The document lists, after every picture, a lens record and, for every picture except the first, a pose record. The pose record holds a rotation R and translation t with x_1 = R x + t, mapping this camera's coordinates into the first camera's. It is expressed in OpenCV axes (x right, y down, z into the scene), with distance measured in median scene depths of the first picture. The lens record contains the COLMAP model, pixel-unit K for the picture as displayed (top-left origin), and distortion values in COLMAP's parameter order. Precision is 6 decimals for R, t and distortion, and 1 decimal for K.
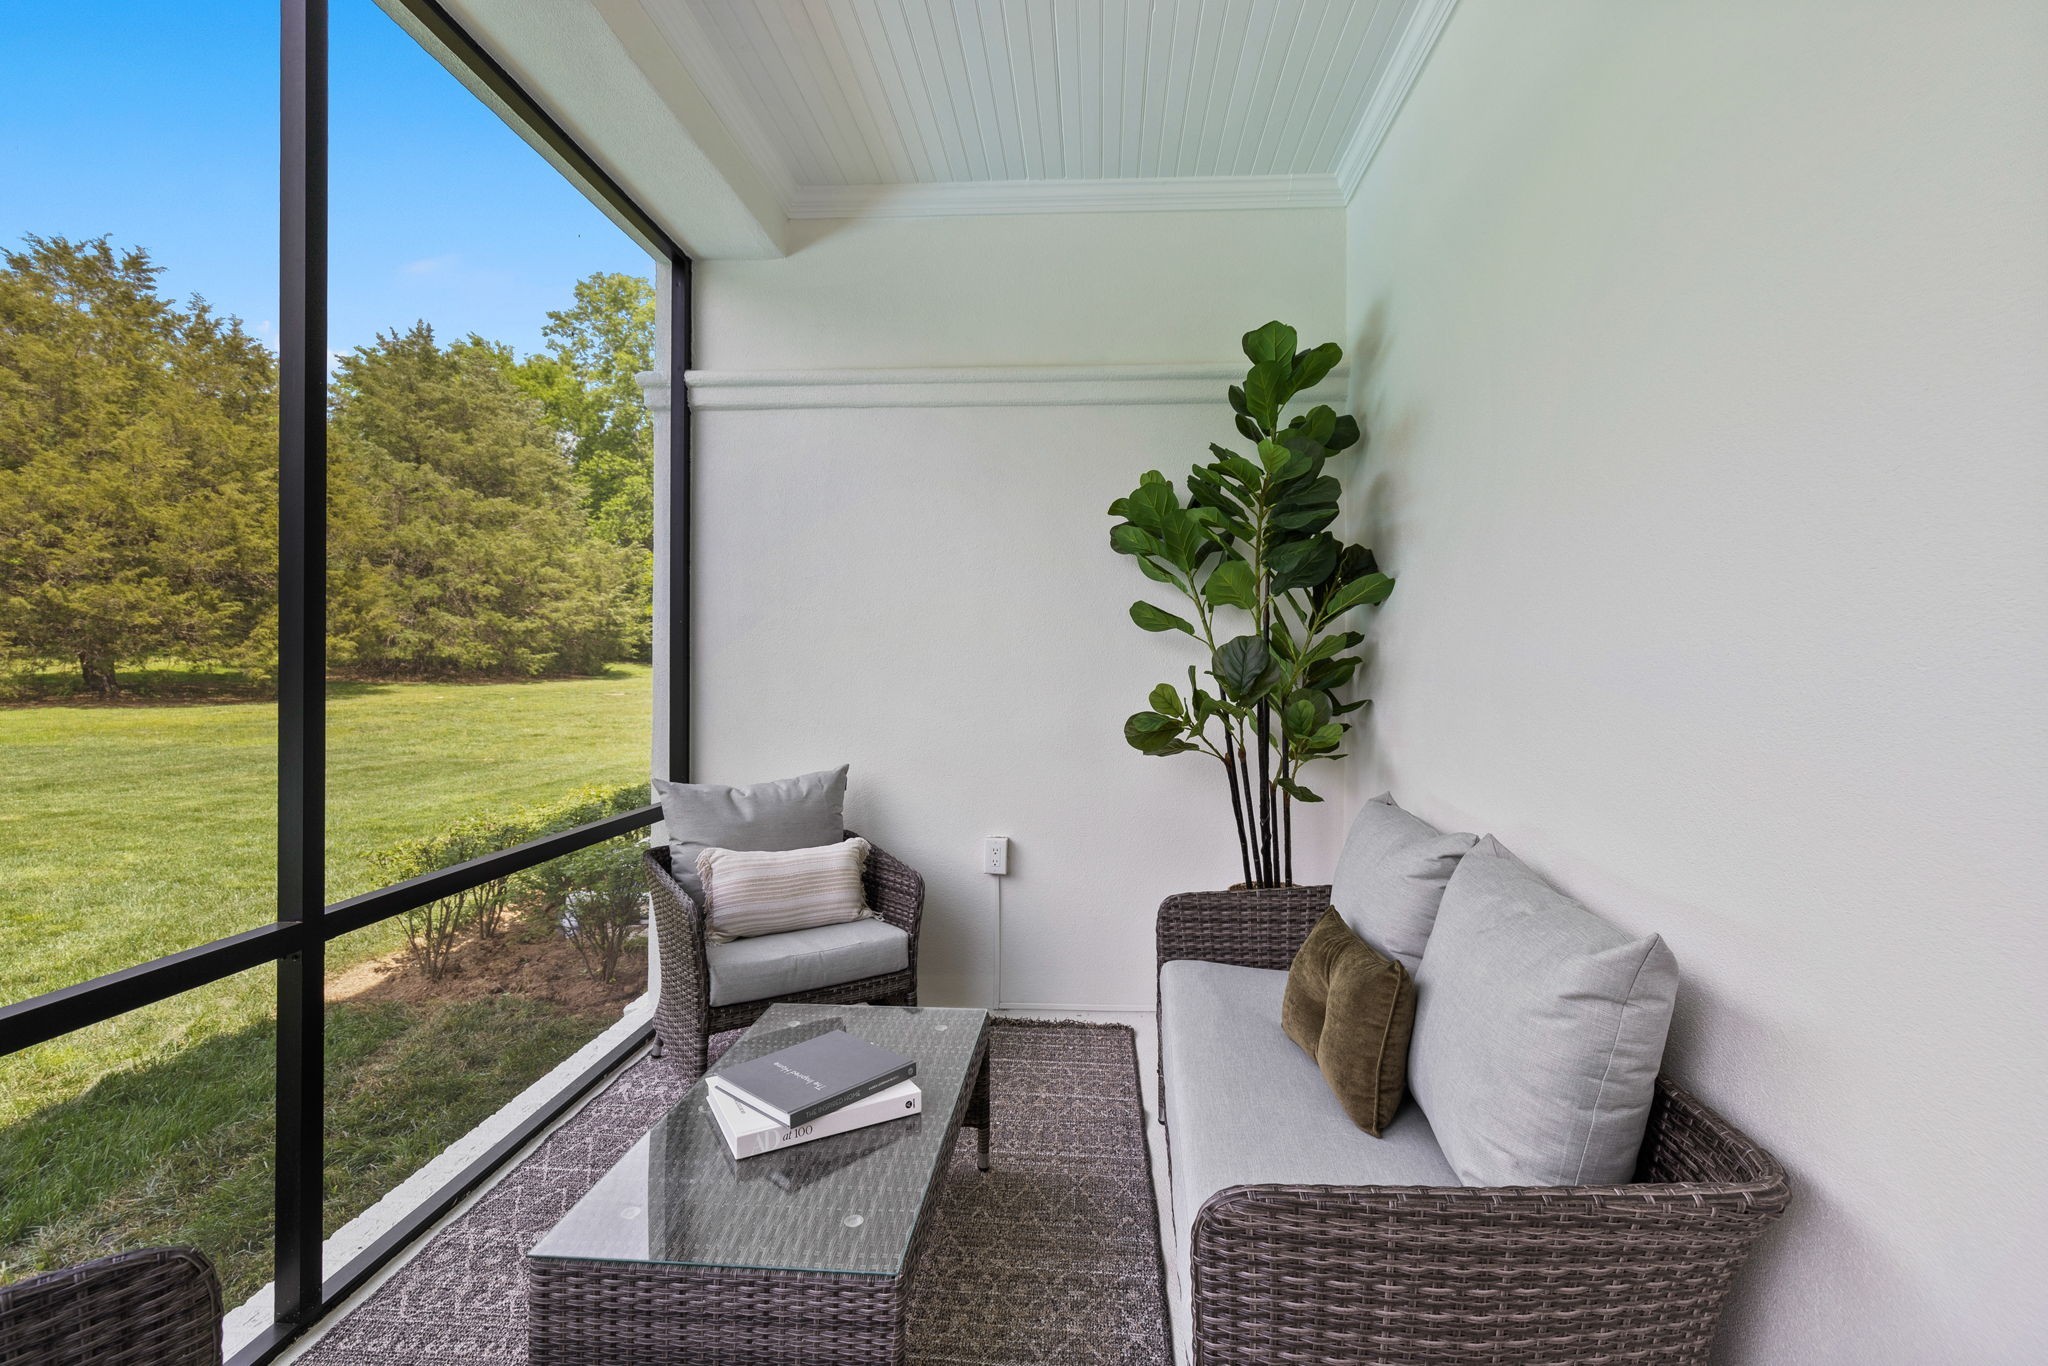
lens RADIAL K [[930.9, 0, 1024.0], [0, 930.9, 683.0], [0, 0, 1]] dist [0.001423, -0.000022]
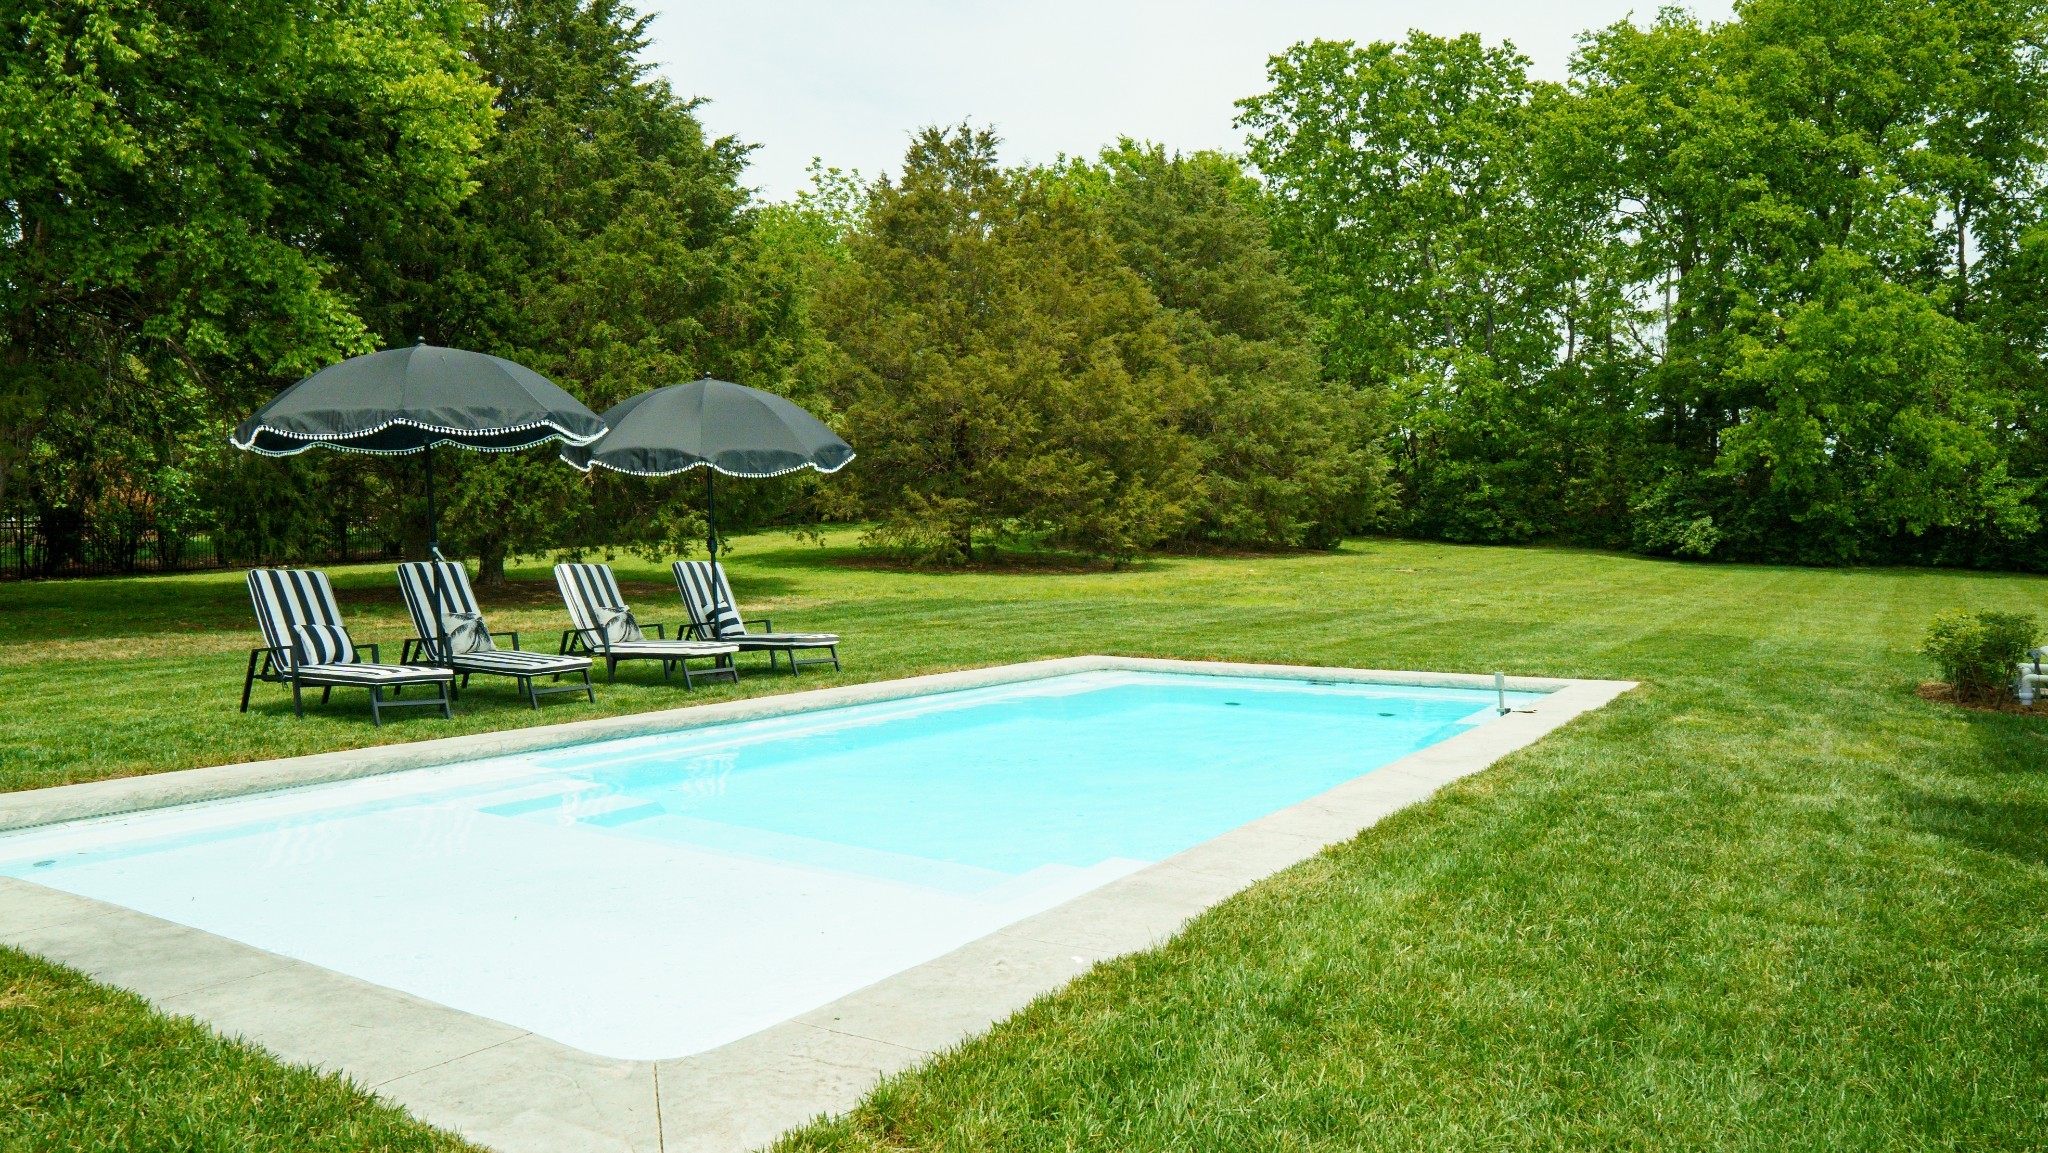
lens RADIAL K [[1361.6, 0, 1024.0], [0, 1361.6, 576.5], [0, 0, 1]] dist [0.002020, 0.000201]
pose [[0.860332, 0.012149, -0.509589, -0.112923], [-0.008834, 0.999921, 0.008925, 0.008707], [0.509658, -0.003177, 0.860371, -0.183591]]
